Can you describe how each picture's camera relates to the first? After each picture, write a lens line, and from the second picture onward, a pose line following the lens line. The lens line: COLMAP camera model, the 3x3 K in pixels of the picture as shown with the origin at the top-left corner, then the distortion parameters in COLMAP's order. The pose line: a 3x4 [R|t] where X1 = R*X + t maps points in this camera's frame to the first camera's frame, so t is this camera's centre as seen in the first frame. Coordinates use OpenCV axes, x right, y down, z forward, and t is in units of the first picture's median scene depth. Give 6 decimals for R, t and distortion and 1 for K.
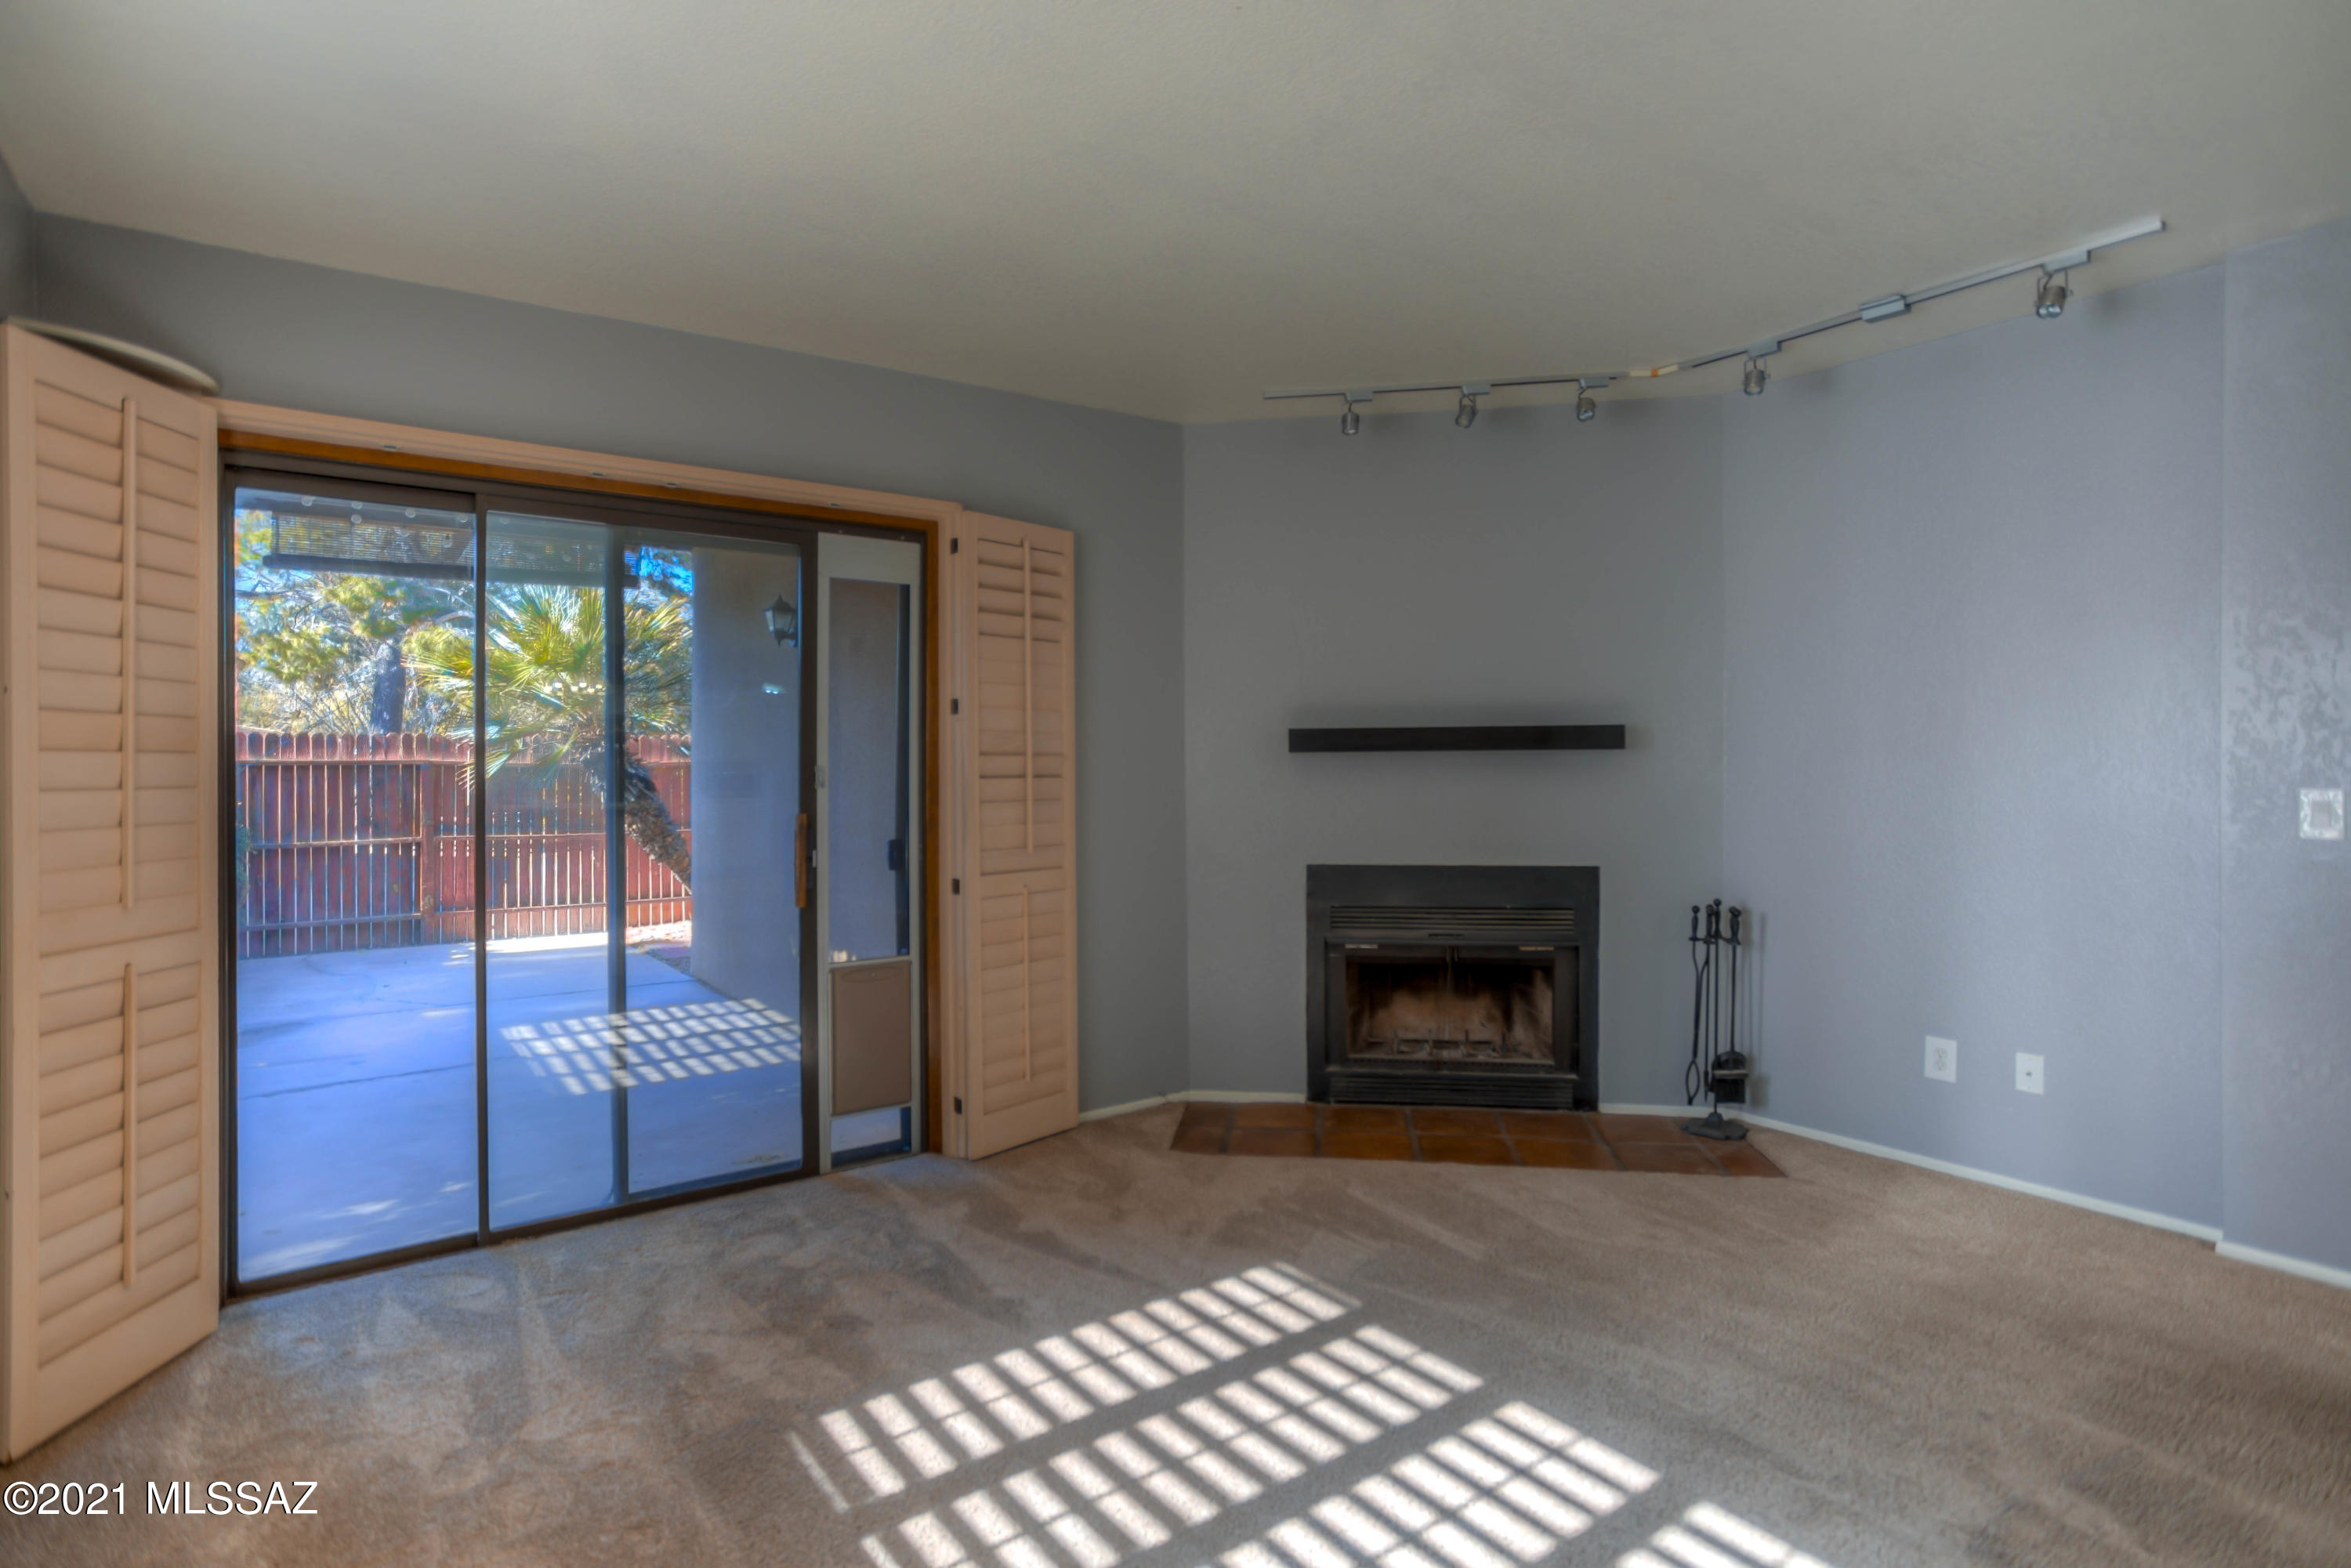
lens RADIAL K [[1168.9, 0, 1228.4], [0, 1168.9, 780.5], [0, 0, 1]] dist [-0.051837, 0.025928]
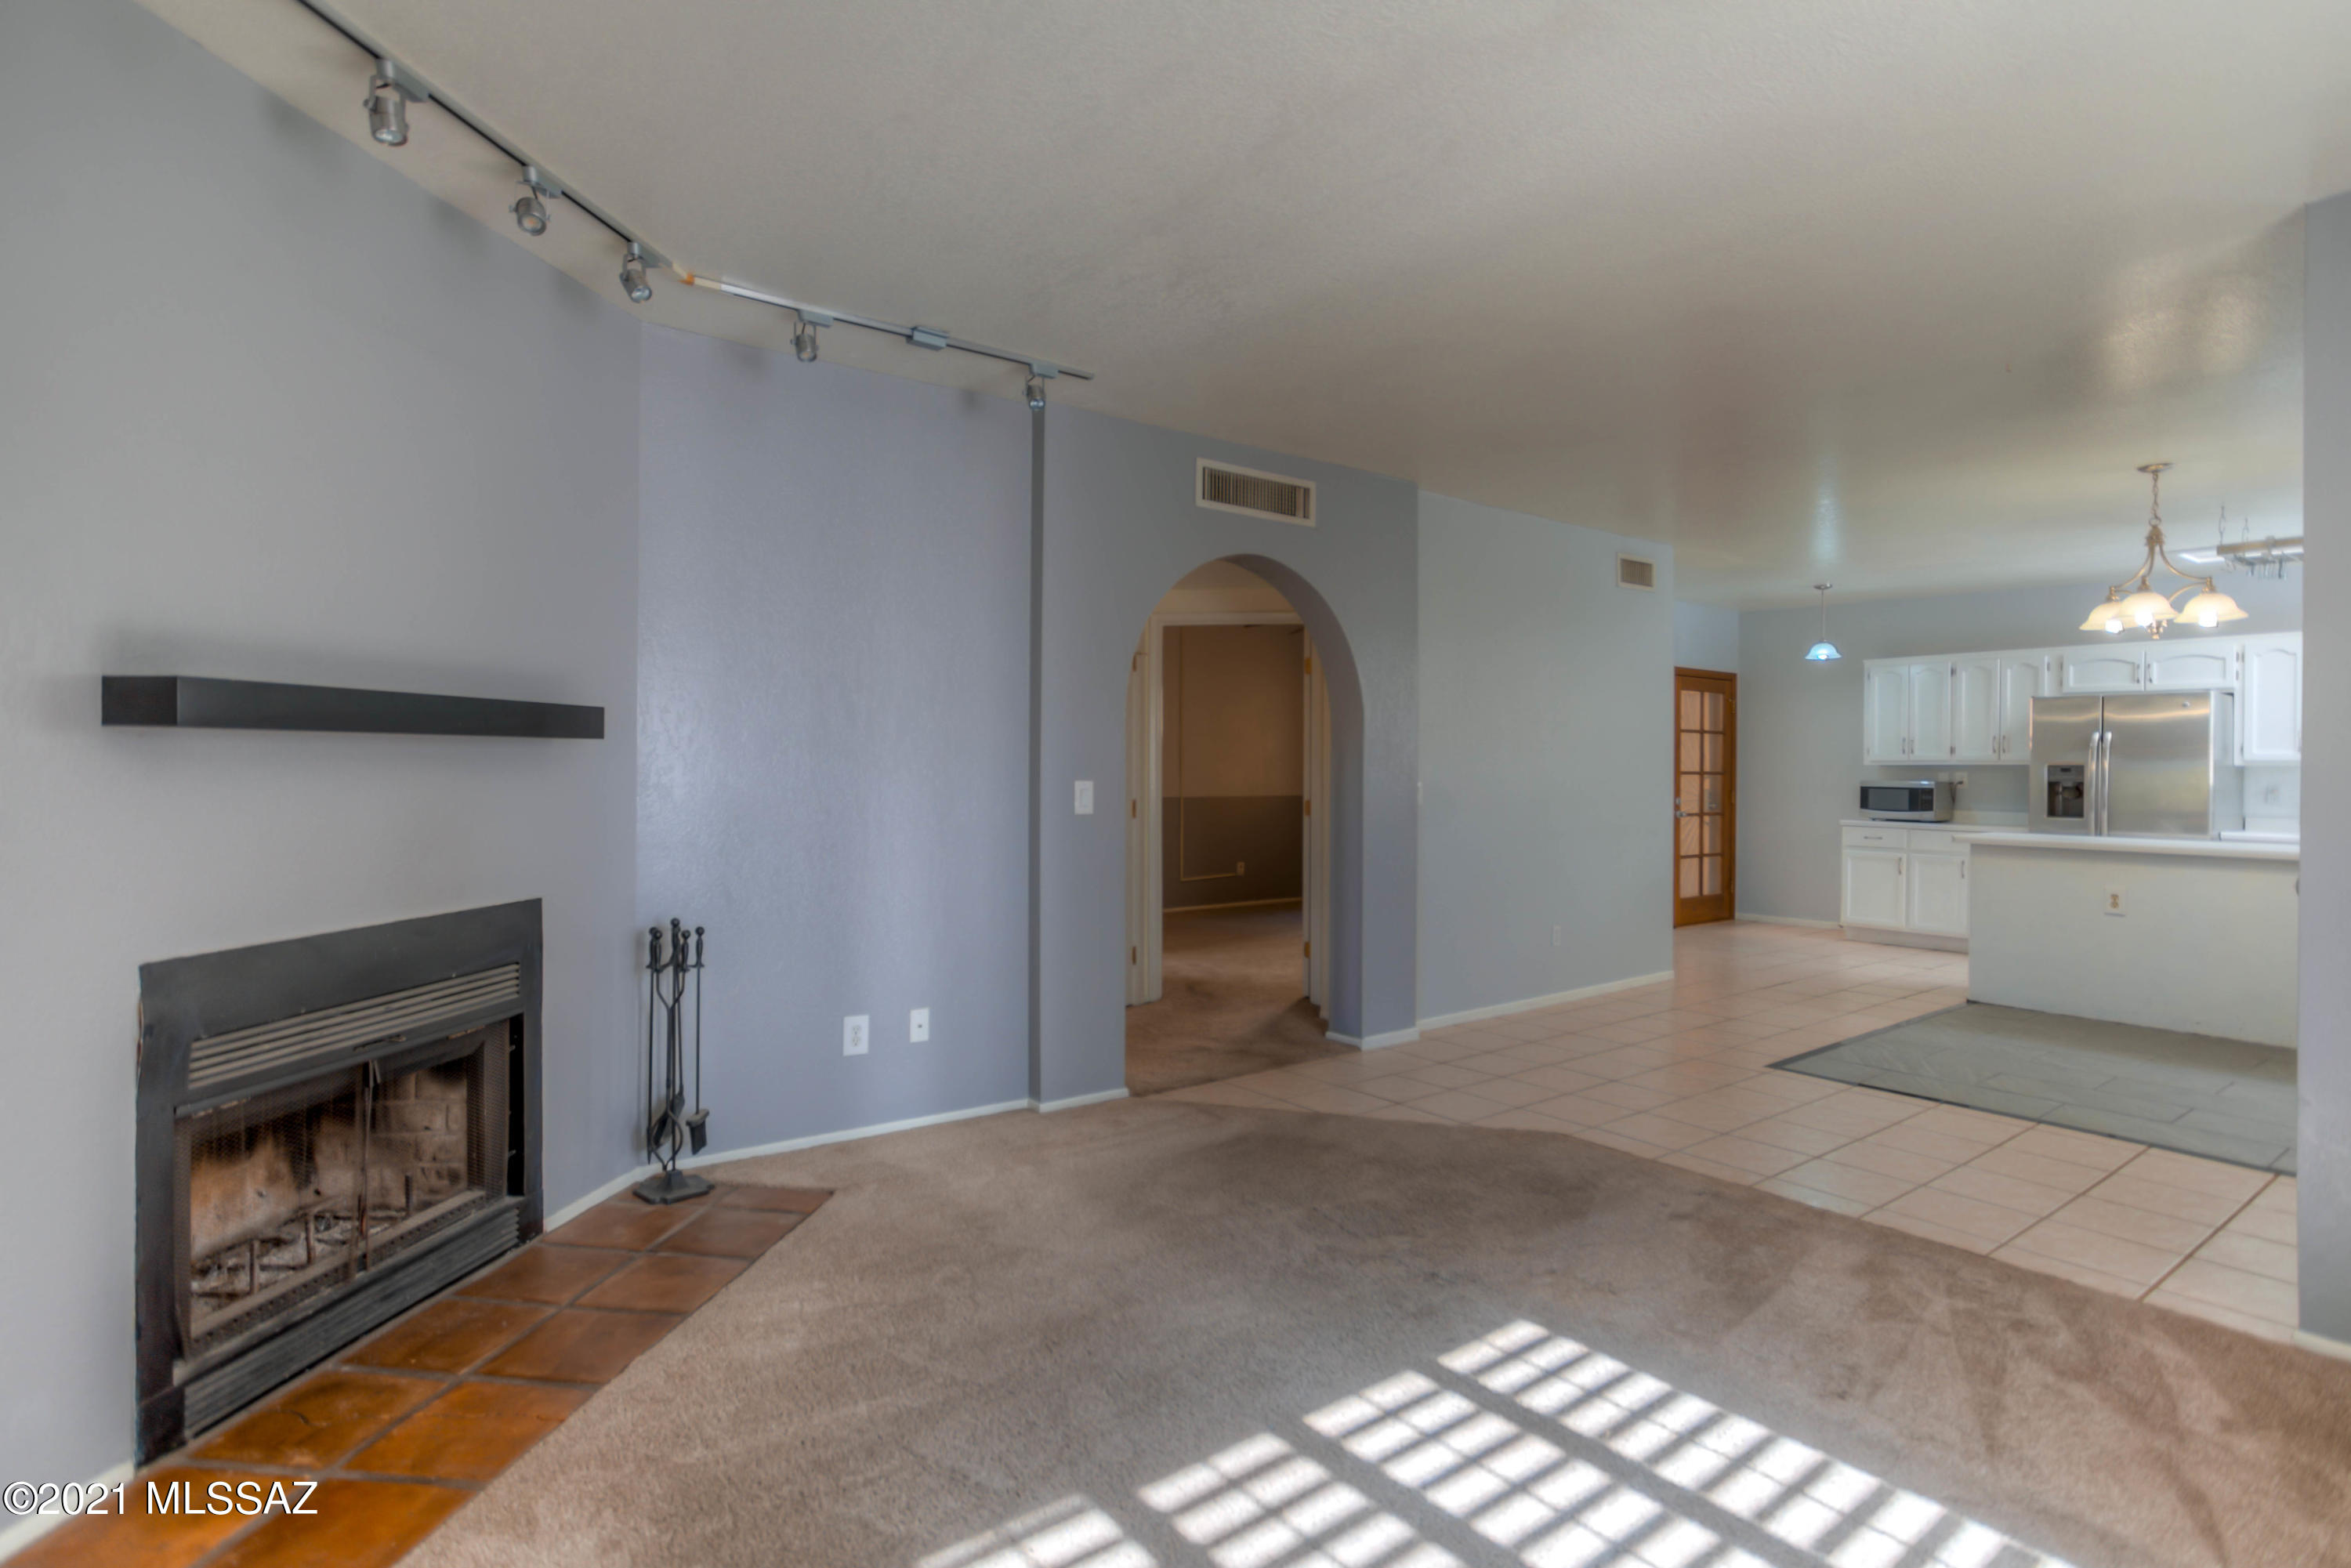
lens RADIAL K [[1168.9, 0, 1125.8], [0, 1168.9, 772.7], [0, 0, 1]] dist [-0.051837, 0.025928]
pose [[0.037002, -0.002889, 0.999311, -0.419959], [0.002818, 0.999992, 0.002787, -0.005706], [-0.999311, 0.002713, 0.037010, 0.645240]]
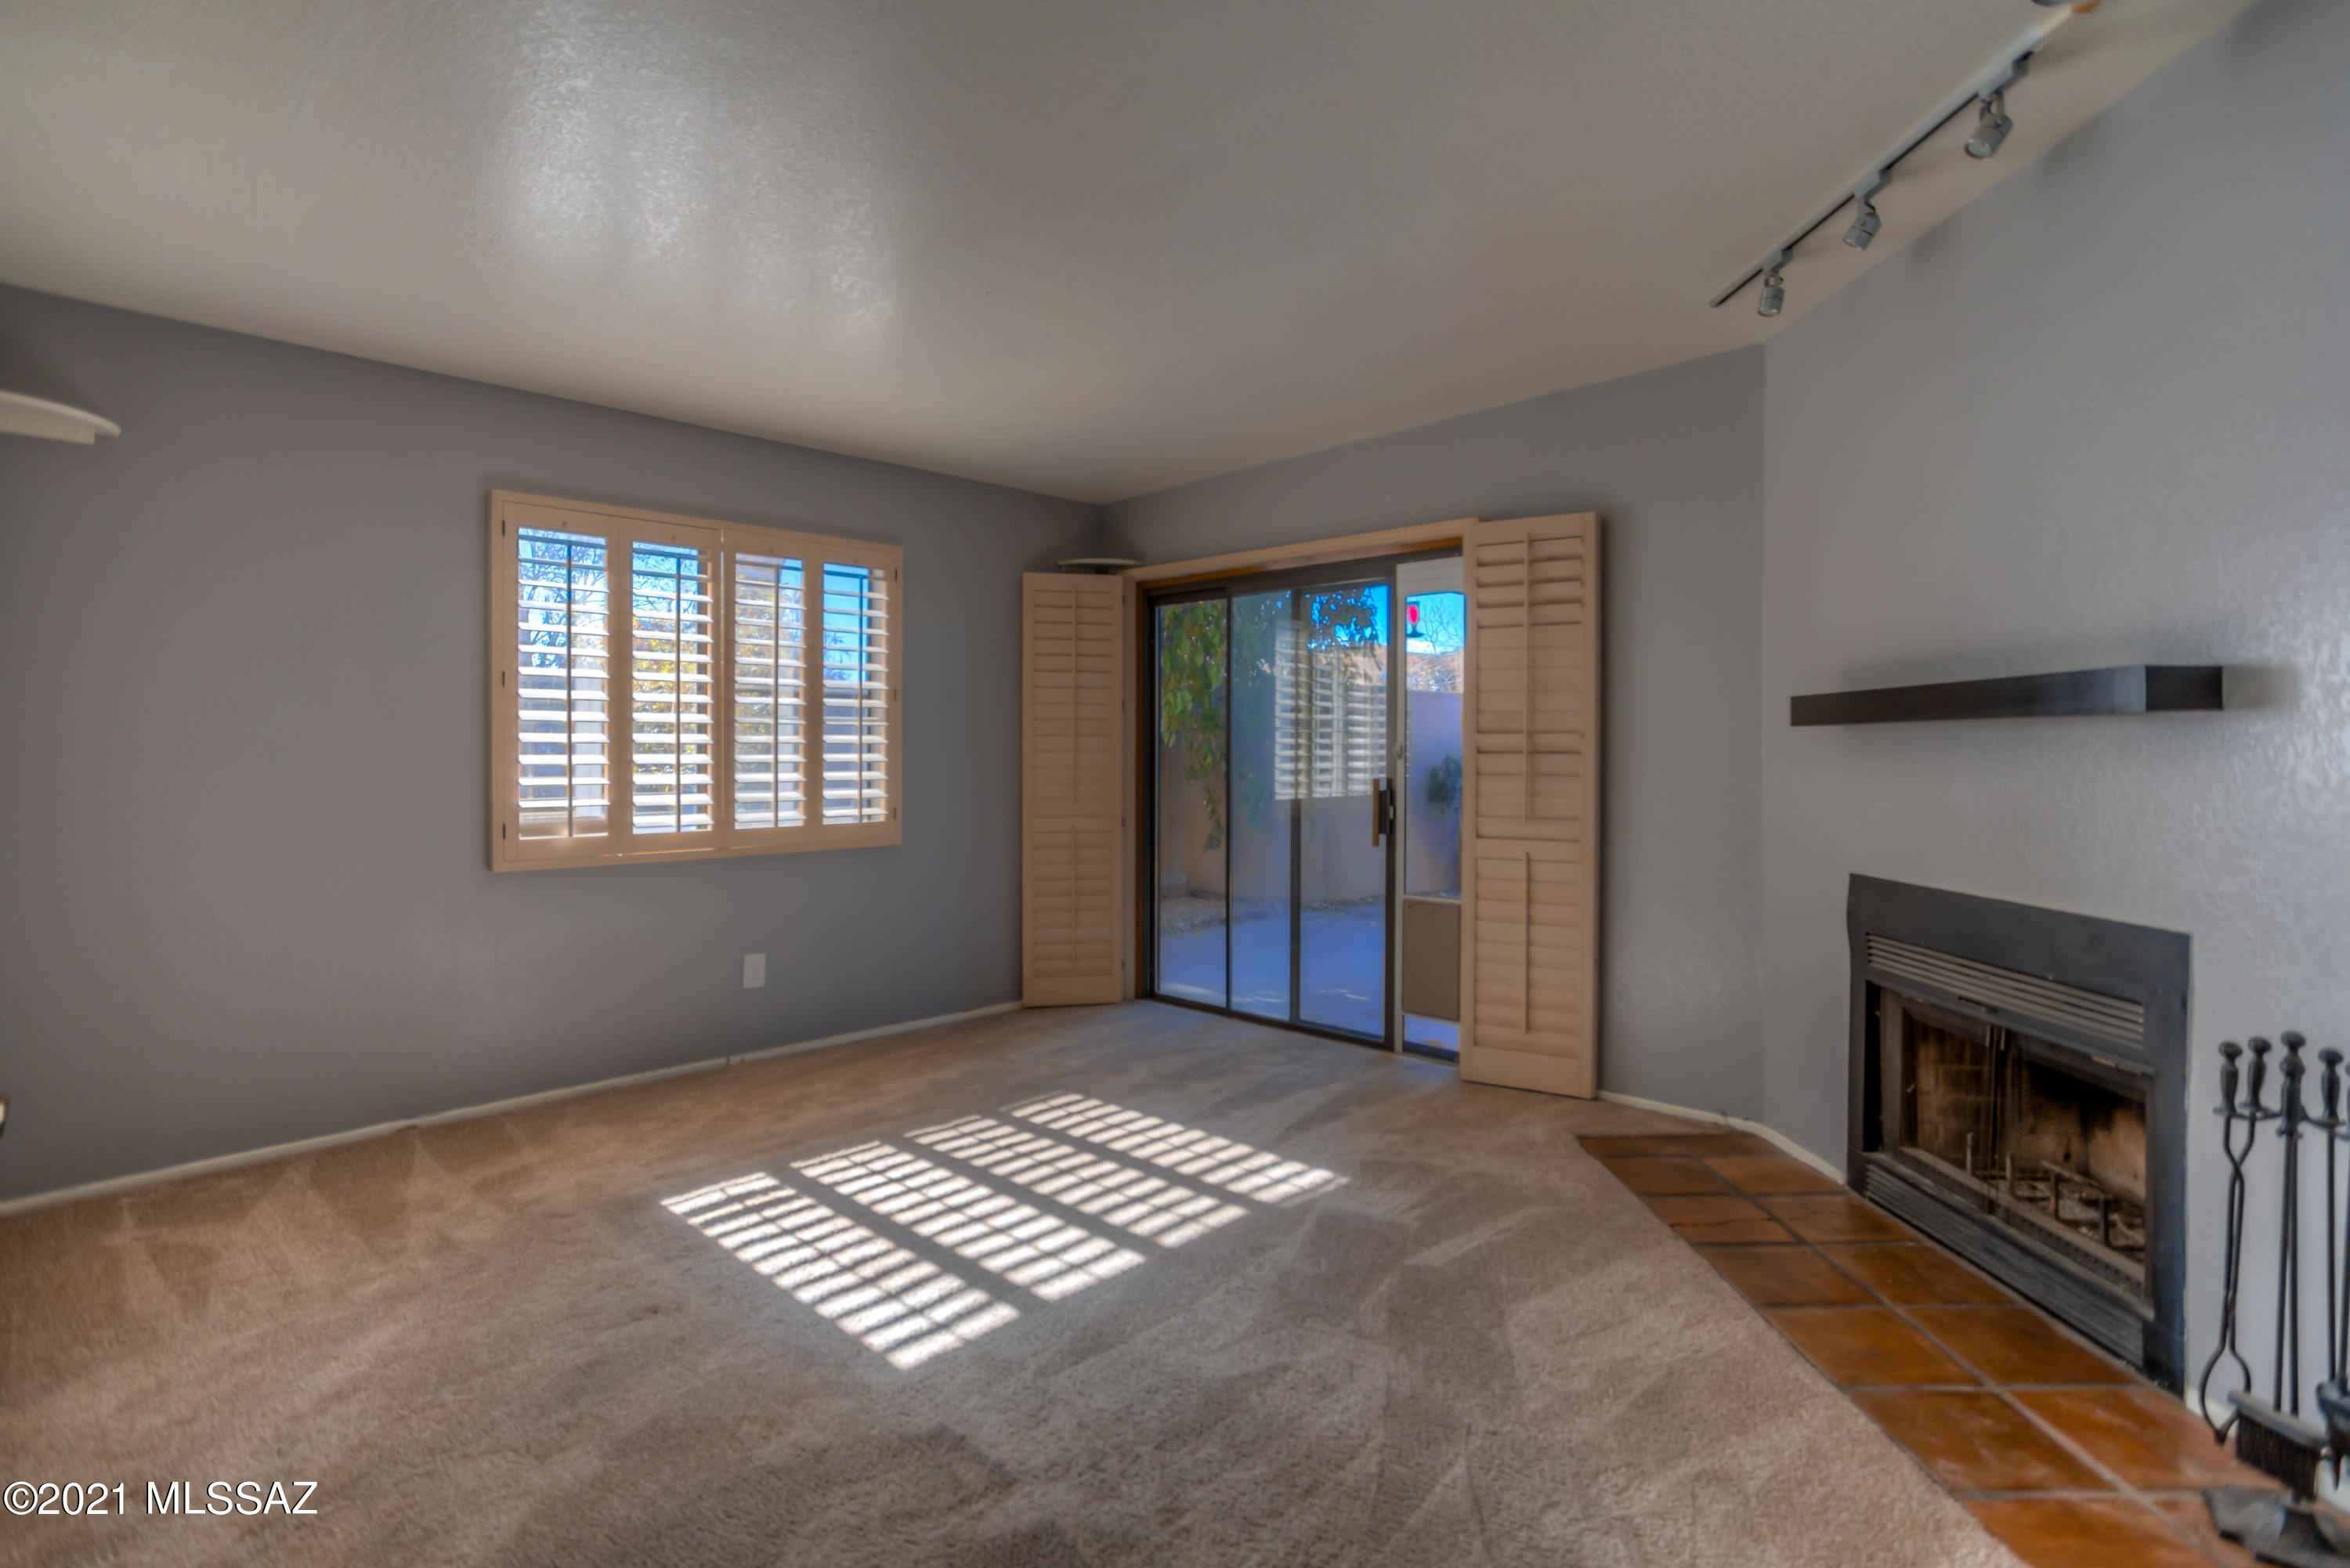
lens RADIAL K [[1168.3, 0, 1138.3], [0, 1168.3, 746.3], [0, 0, 1]] dist [-0.051837, 0.025928]
pose [[0.121467, 0.008286, -0.992561, 0.826589], [-0.013705, 0.999884, 0.006670, -0.010957], [0.992501, 0.012793, 0.121566, 0.488500]]
